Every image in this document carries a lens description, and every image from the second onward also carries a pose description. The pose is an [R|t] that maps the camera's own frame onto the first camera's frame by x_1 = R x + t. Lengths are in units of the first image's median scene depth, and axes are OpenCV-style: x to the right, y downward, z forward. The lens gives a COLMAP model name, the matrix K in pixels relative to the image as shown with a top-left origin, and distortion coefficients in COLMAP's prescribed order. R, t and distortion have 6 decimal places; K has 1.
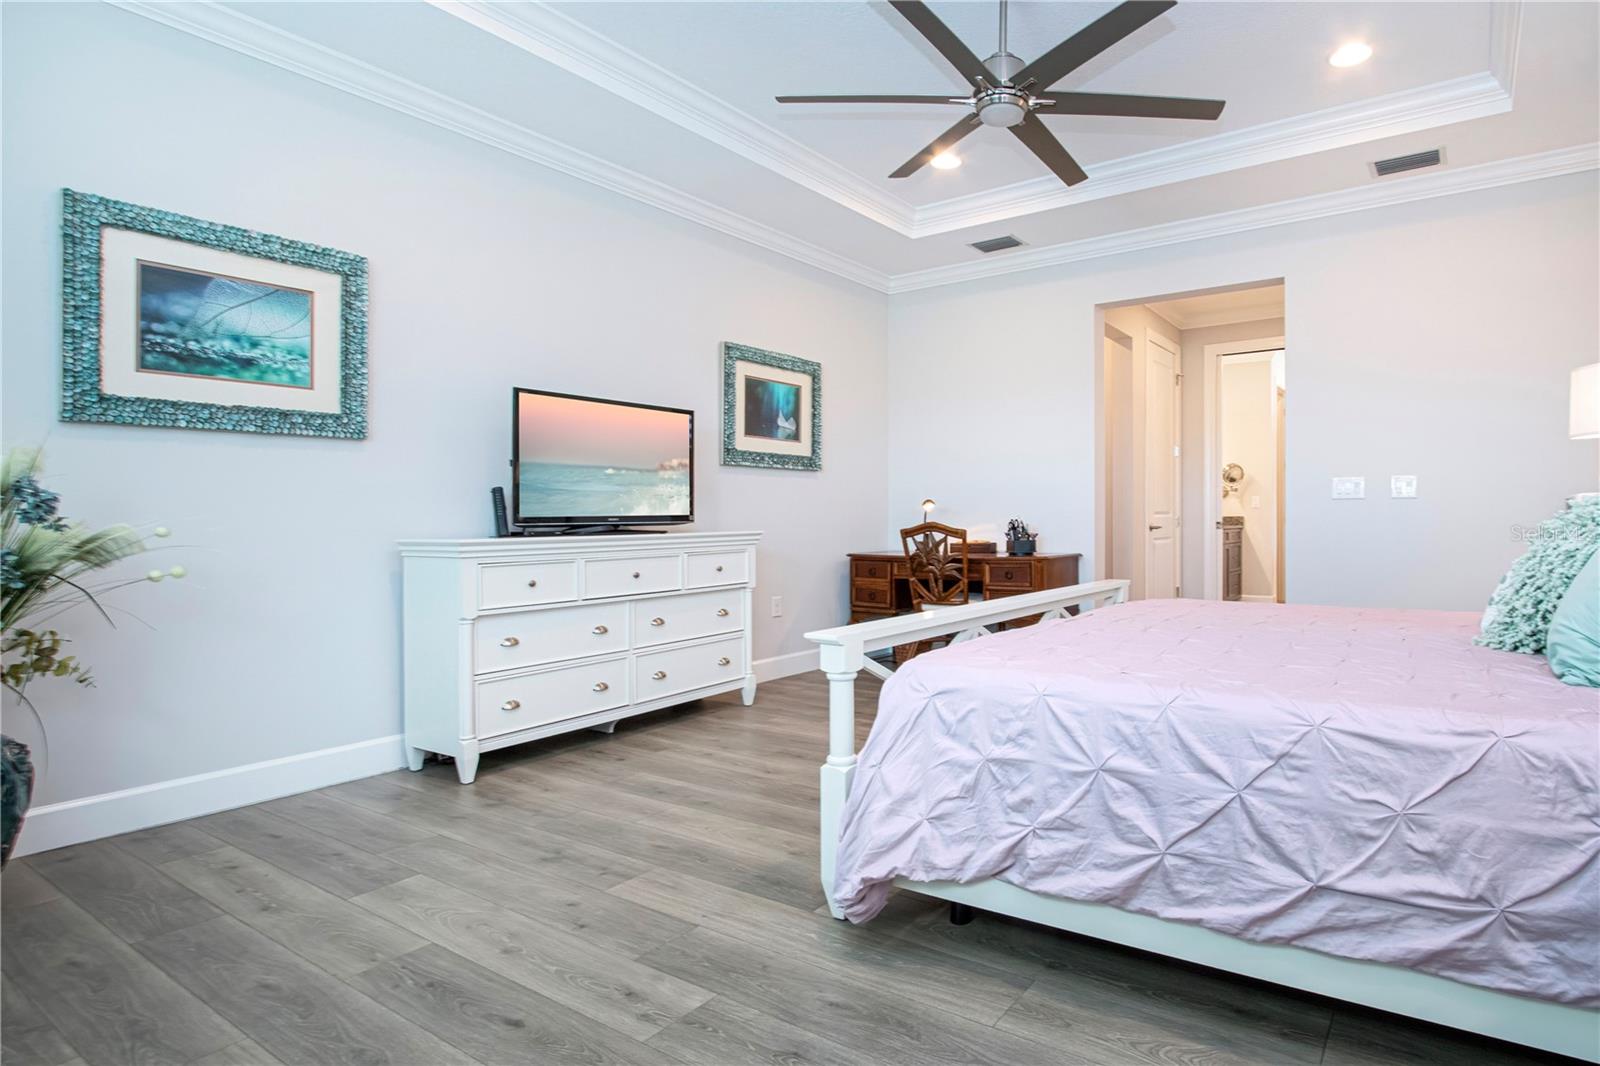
lens RADIAL K [[876.1, 0, 893.7], [0, 876.1, 548.5], [0, 0, 1]] dist [-0.002617, 0.000674]
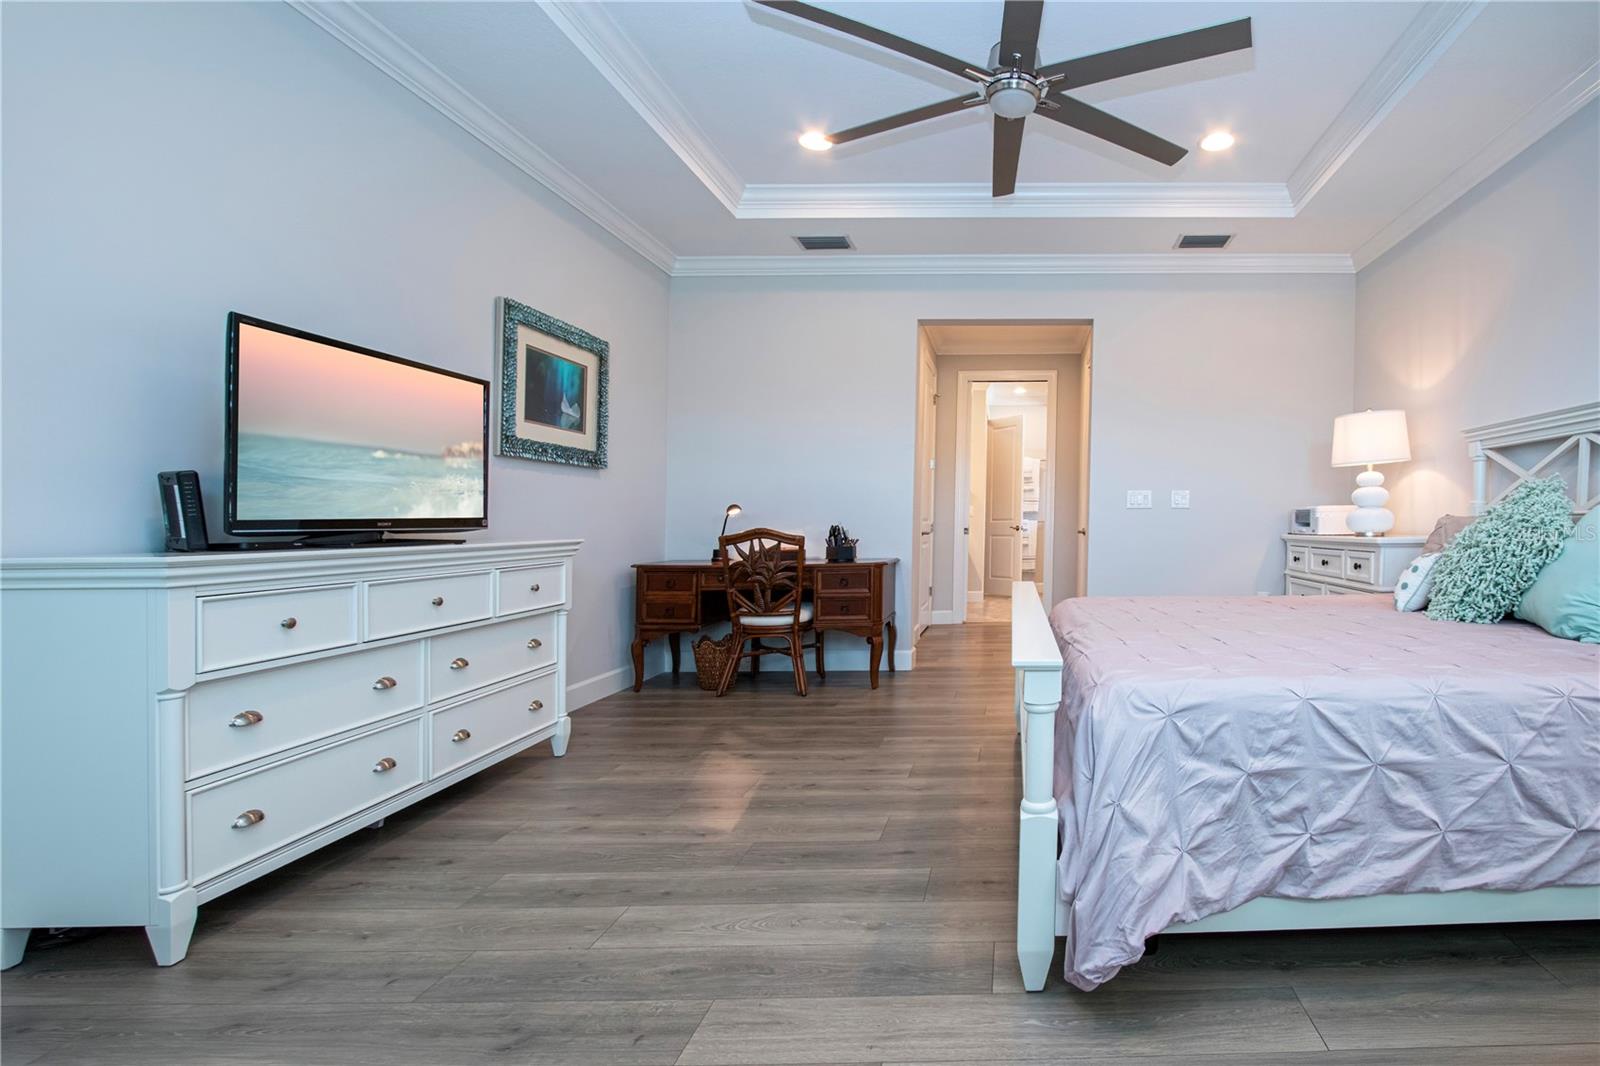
lens RADIAL K [[783.4, 0, 979.8], [0, 783.4, 562.9], [0, 0, 1]] dist [-0.022216, 0.013177]
pose [[0.824550, -0.025937, 0.565194, -0.343561], [0.019509, 0.999658, 0.017413, -0.004830], [-0.565452, -0.003332, 0.824775, 0.265730]]
